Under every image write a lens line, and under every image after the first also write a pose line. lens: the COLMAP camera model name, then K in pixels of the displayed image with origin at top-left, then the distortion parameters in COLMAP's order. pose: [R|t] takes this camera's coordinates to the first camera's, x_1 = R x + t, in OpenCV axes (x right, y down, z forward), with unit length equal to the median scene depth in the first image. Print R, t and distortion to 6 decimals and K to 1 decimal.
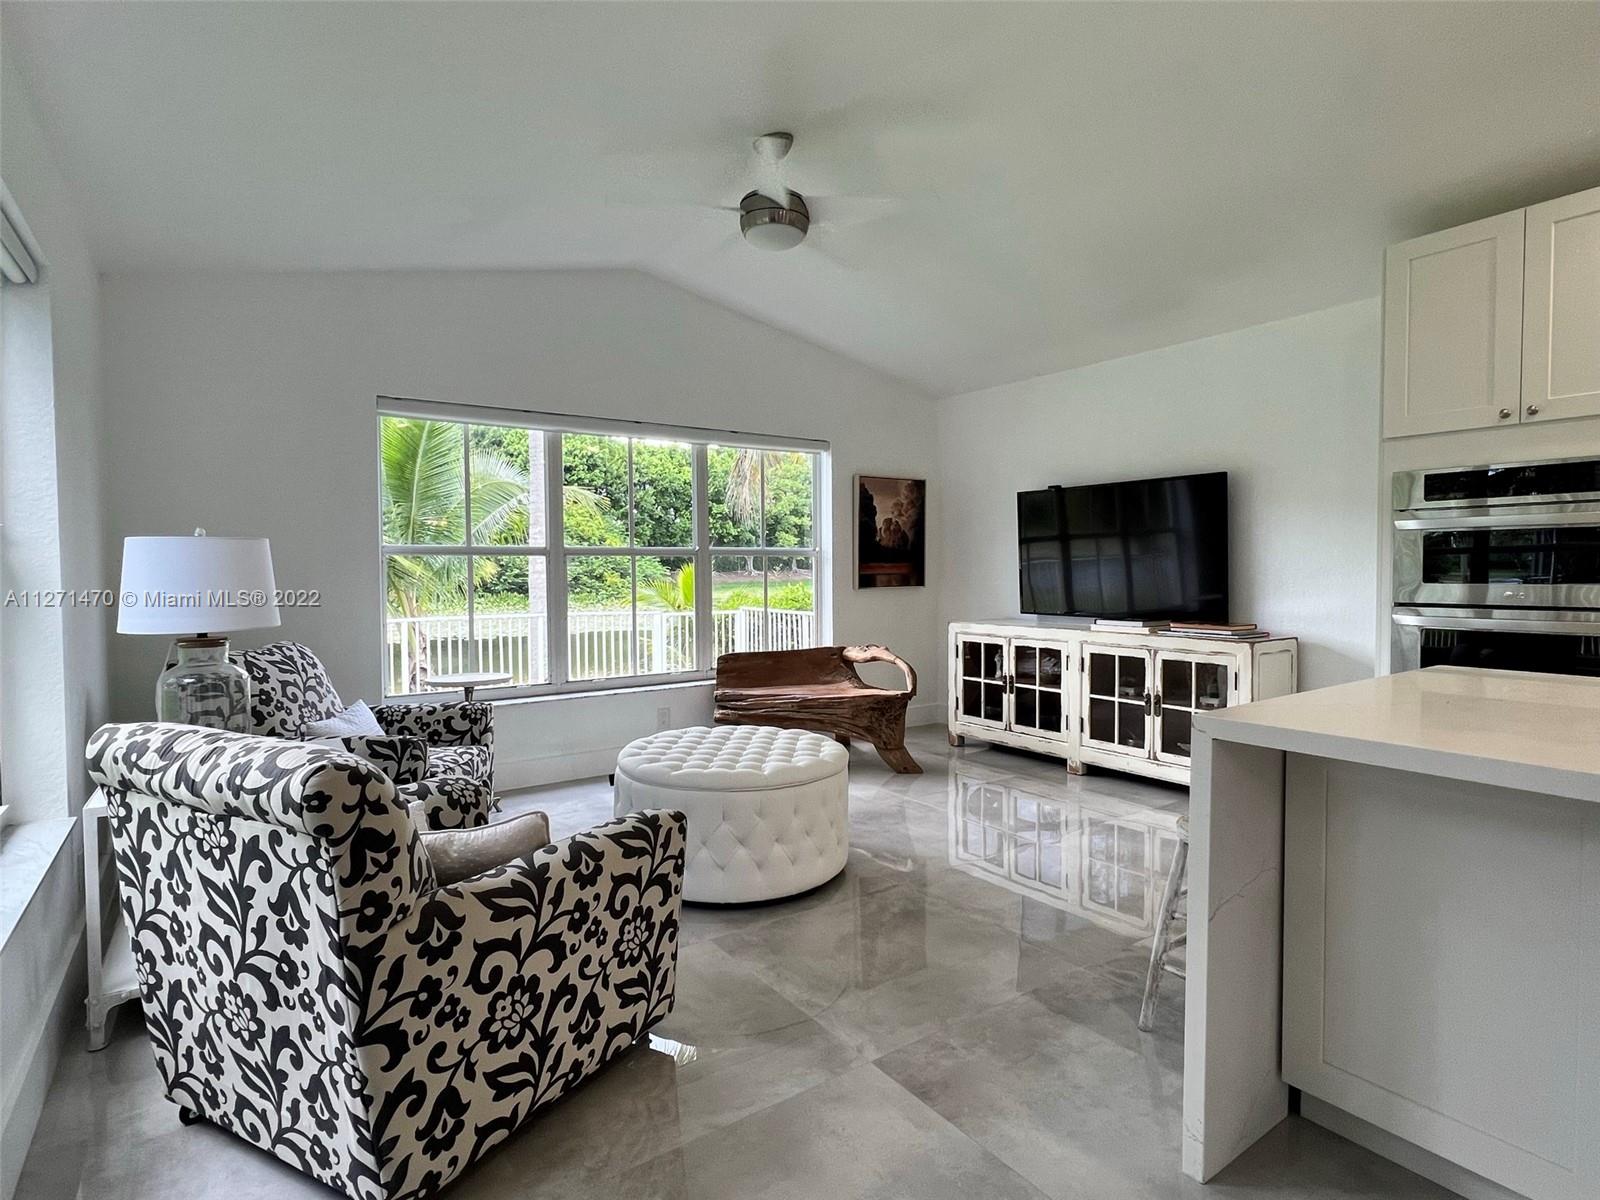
lens RADIAL K [[827.4, 0, 788.8], [0, 827.4, 594.1], [0, 0, 1]] dist [-0.003166, -0.000922]
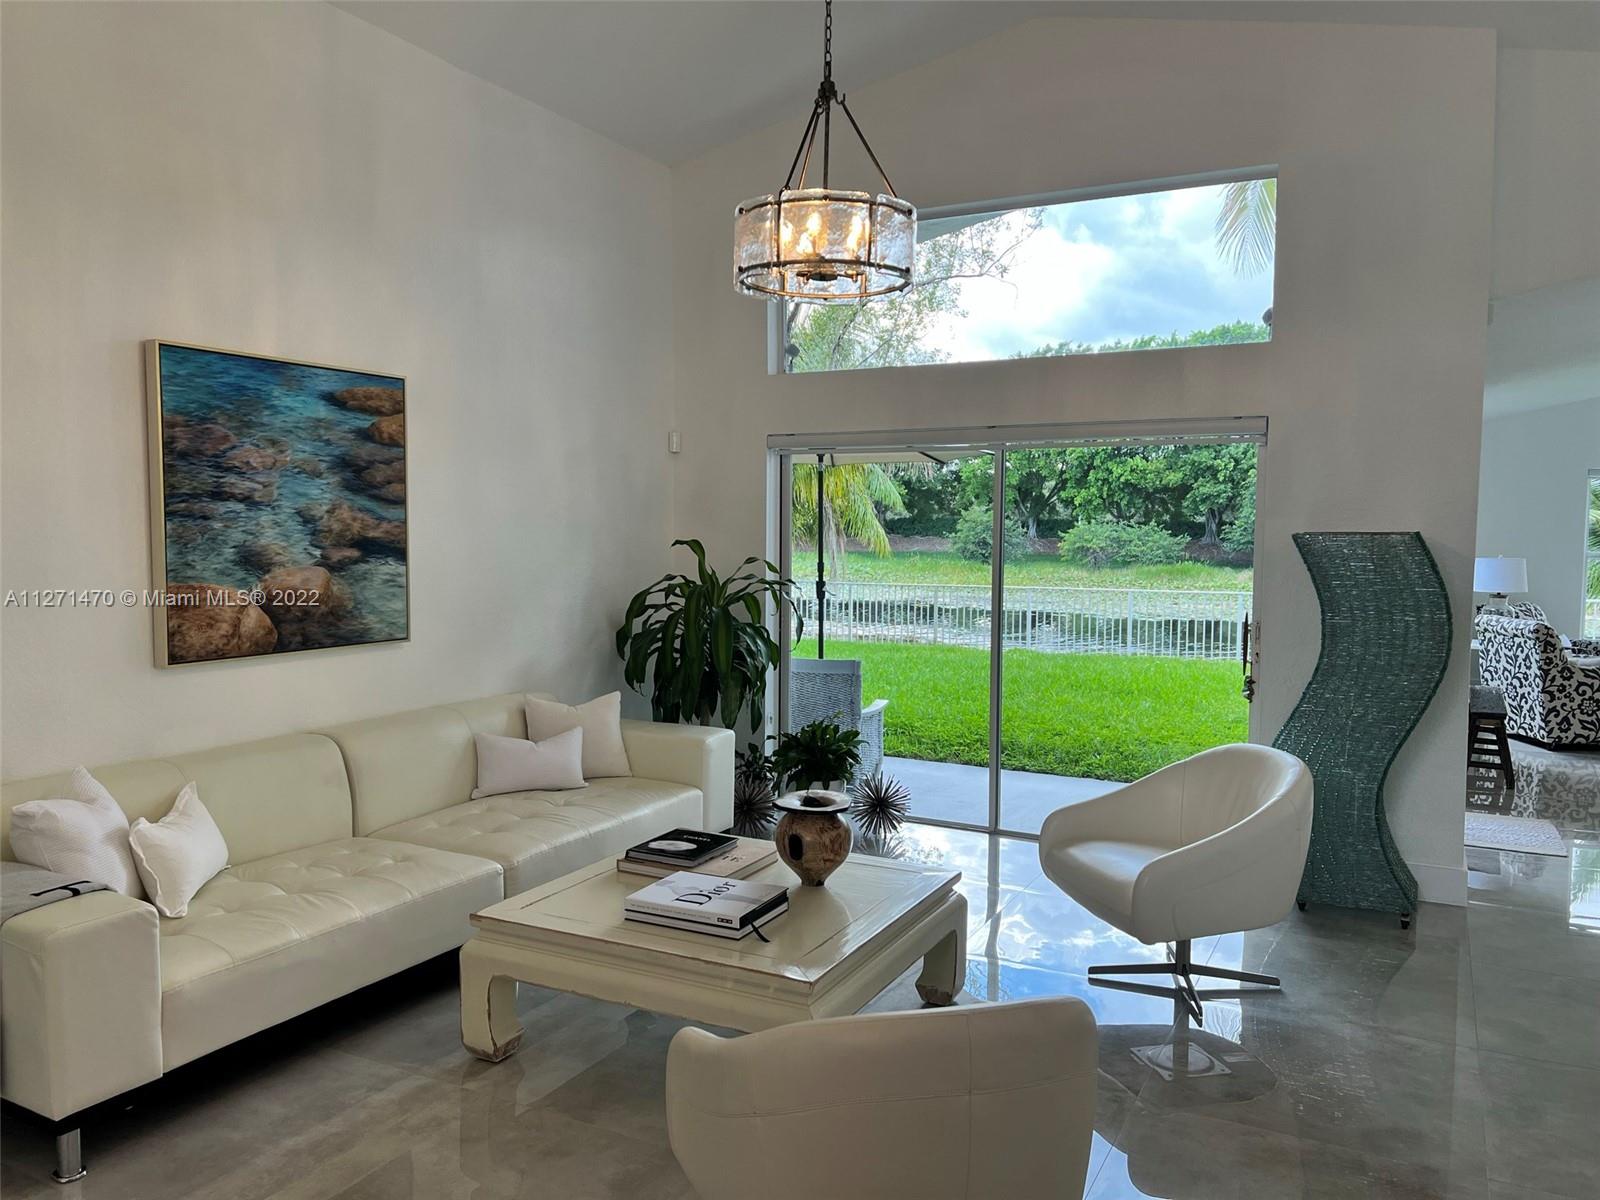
lens RADIAL K [[1208.2, 0, 783.0], [0, 1208.2, 603.2], [0, 0, 1]] dist [0.064455, -0.070154]
pose [[0.465070, 0.067904, -0.882666, 2.512377], [-0.038832, 0.997659, 0.056290, -0.079410], [0.884422, 0.008097, 0.466618, -4.242203]]
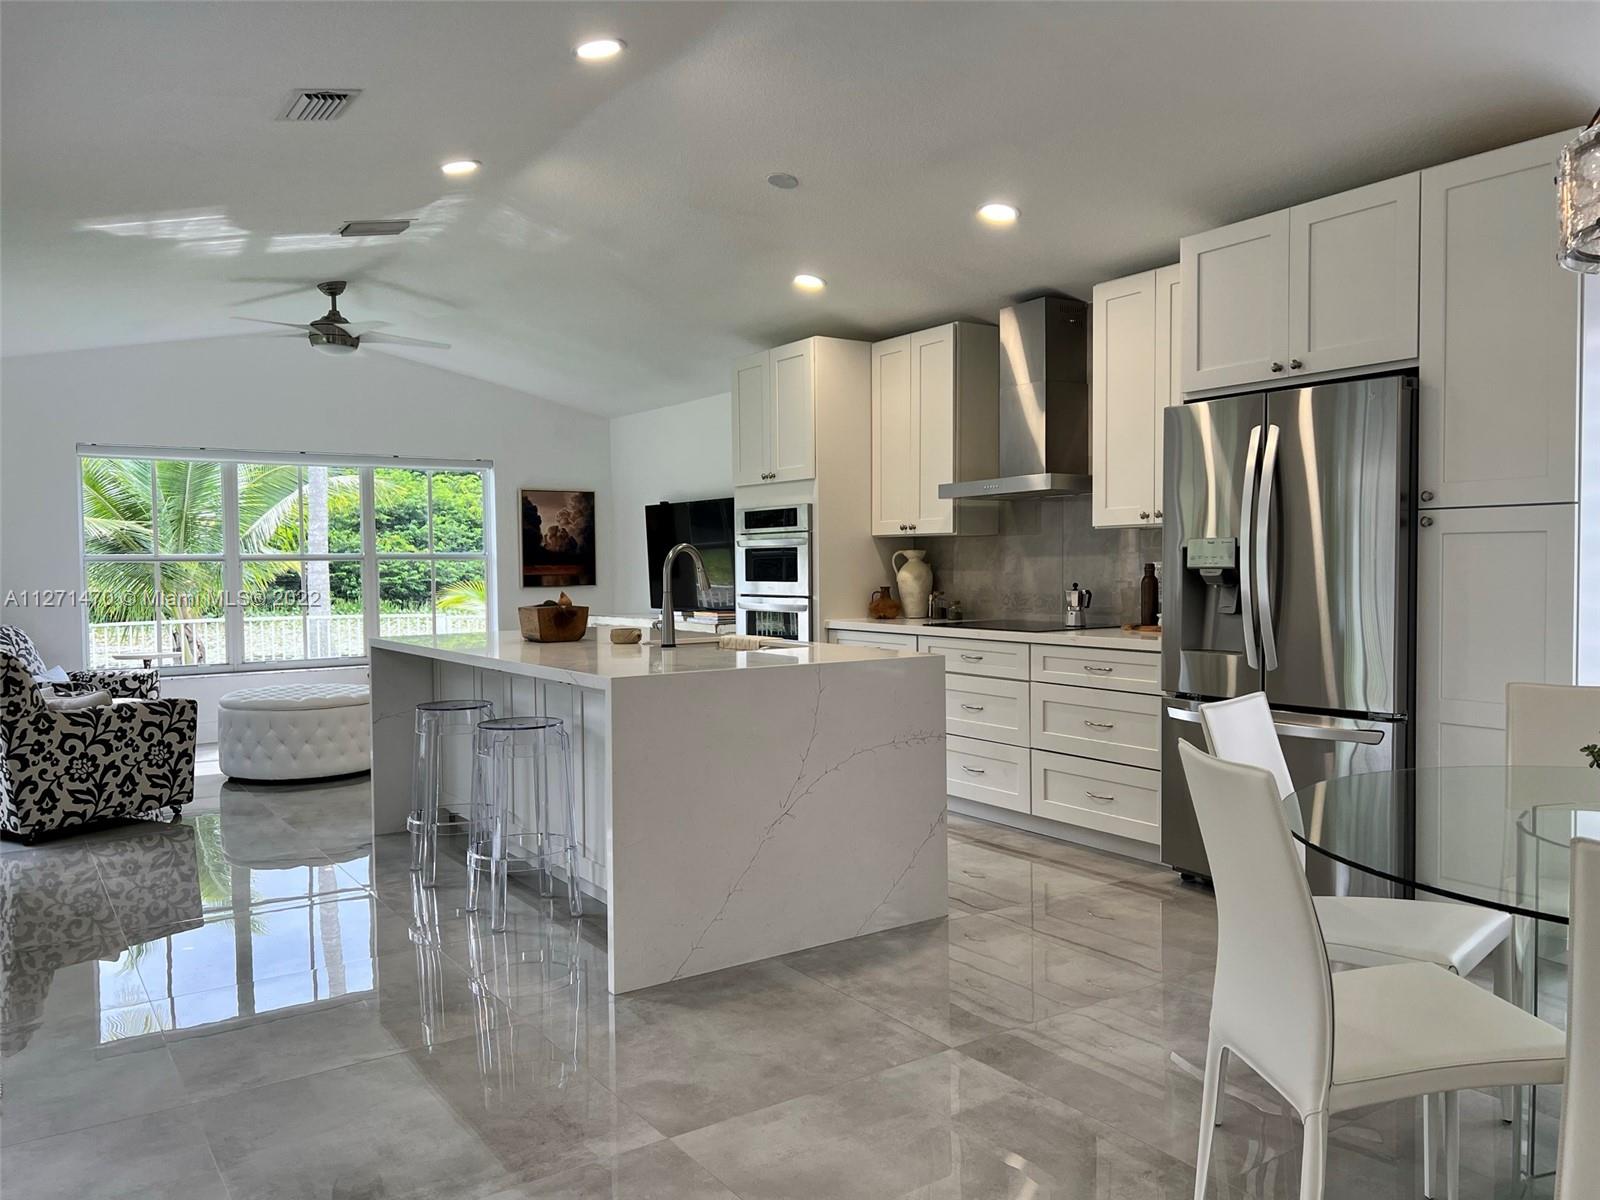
lens RADIAL K [[1208.2, 0, 804.3], [0, 1208.2, 613.4], [0, 0, 1]] dist [0.064455, -0.070154]
pose [[0.999962, -0.003832, -0.007783, 1.668382], [0.003919, 0.999930, 0.011191, 0.039828], [0.007740, -0.011221, 0.999907, -2.346371]]
